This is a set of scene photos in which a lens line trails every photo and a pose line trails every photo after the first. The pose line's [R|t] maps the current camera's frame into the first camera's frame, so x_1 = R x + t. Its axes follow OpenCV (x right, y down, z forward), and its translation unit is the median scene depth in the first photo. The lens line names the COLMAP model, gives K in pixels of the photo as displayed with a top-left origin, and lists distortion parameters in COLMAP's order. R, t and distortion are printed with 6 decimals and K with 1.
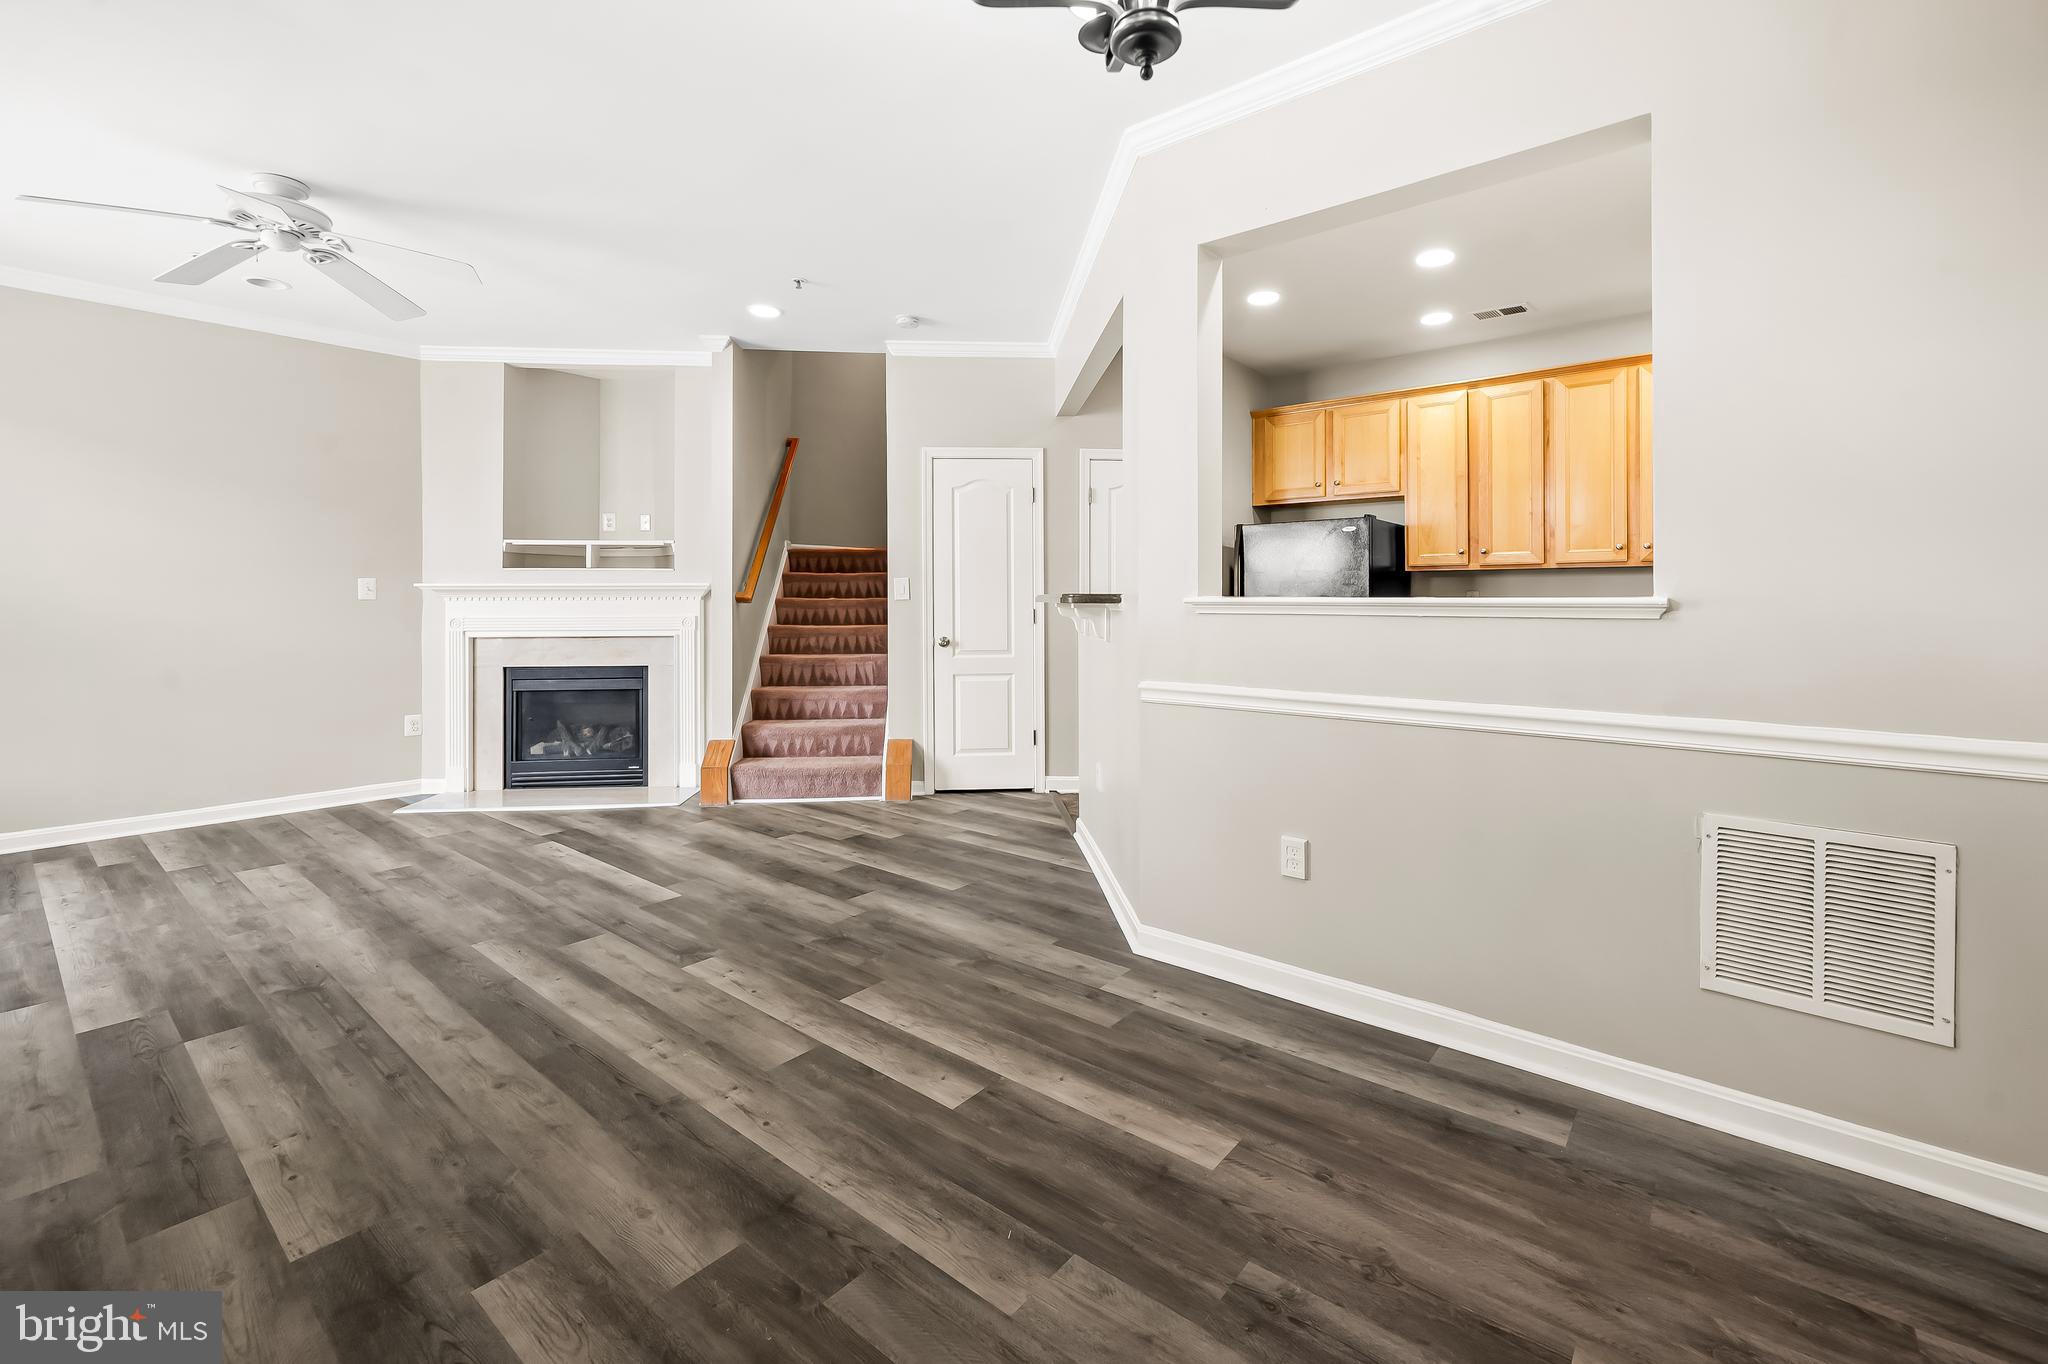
lens RADIAL K [[877.0, 0, 1035.3], [0, 877.0, 593.3], [0, 0, 1]] dist [-0.000931, -0.000540]
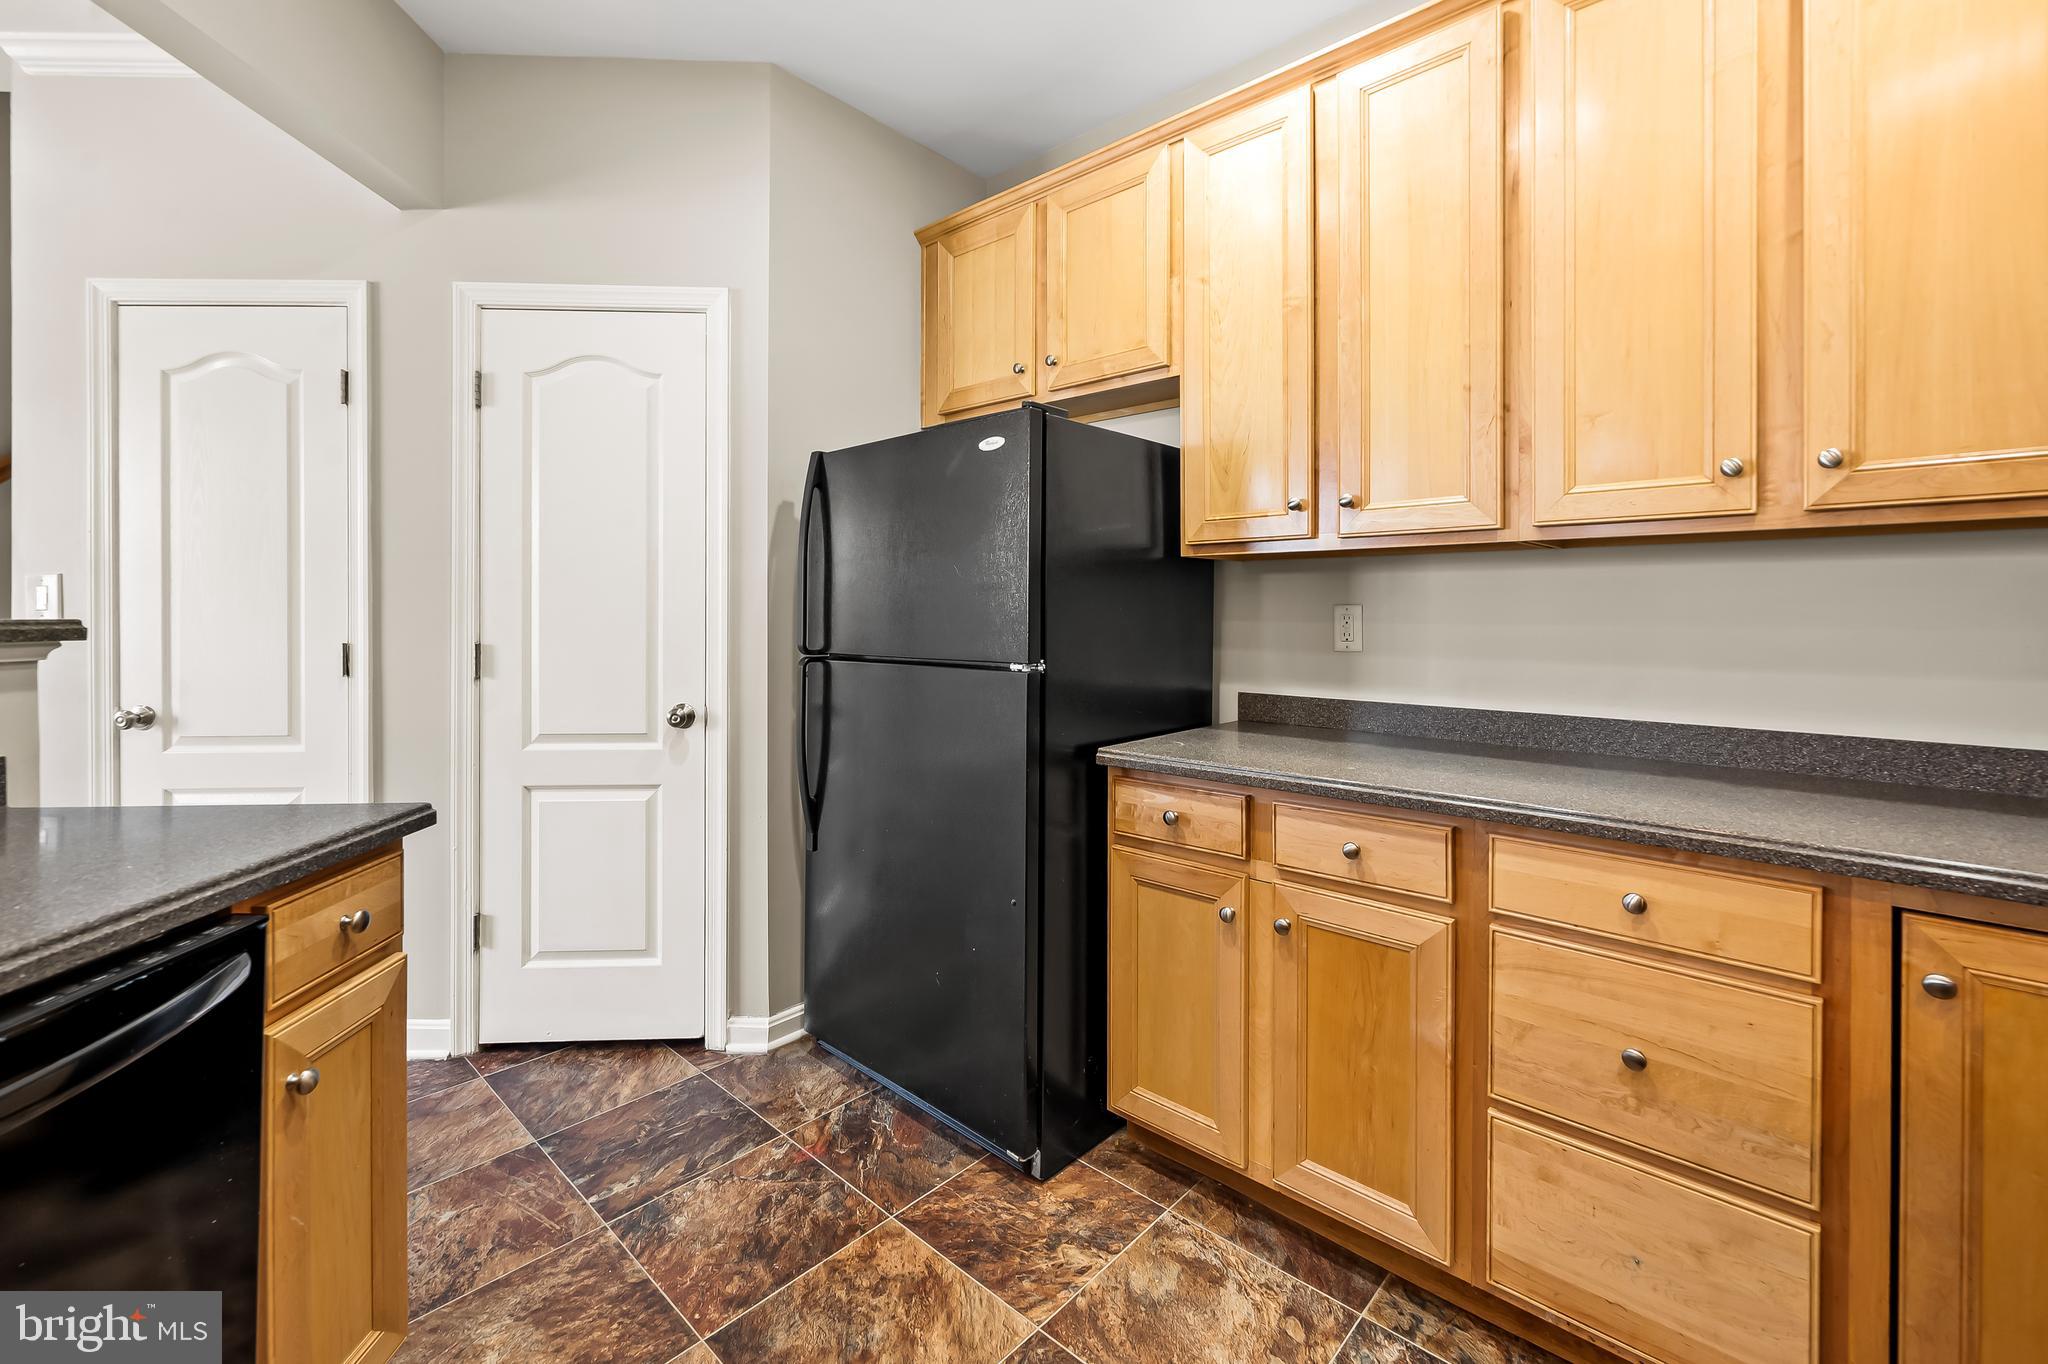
lens RADIAL K [[863.3, 0, 1032.8], [0, 863.3, 607.7], [0, 0, 1]] dist [-0.001202, -0.000120]
pose [[0.999311, 0.000711, -0.037118, 0.361584], [-0.000423, 0.999970, 0.007759, -0.003991], [0.037122, -0.007738, 0.999281, 0.576894]]
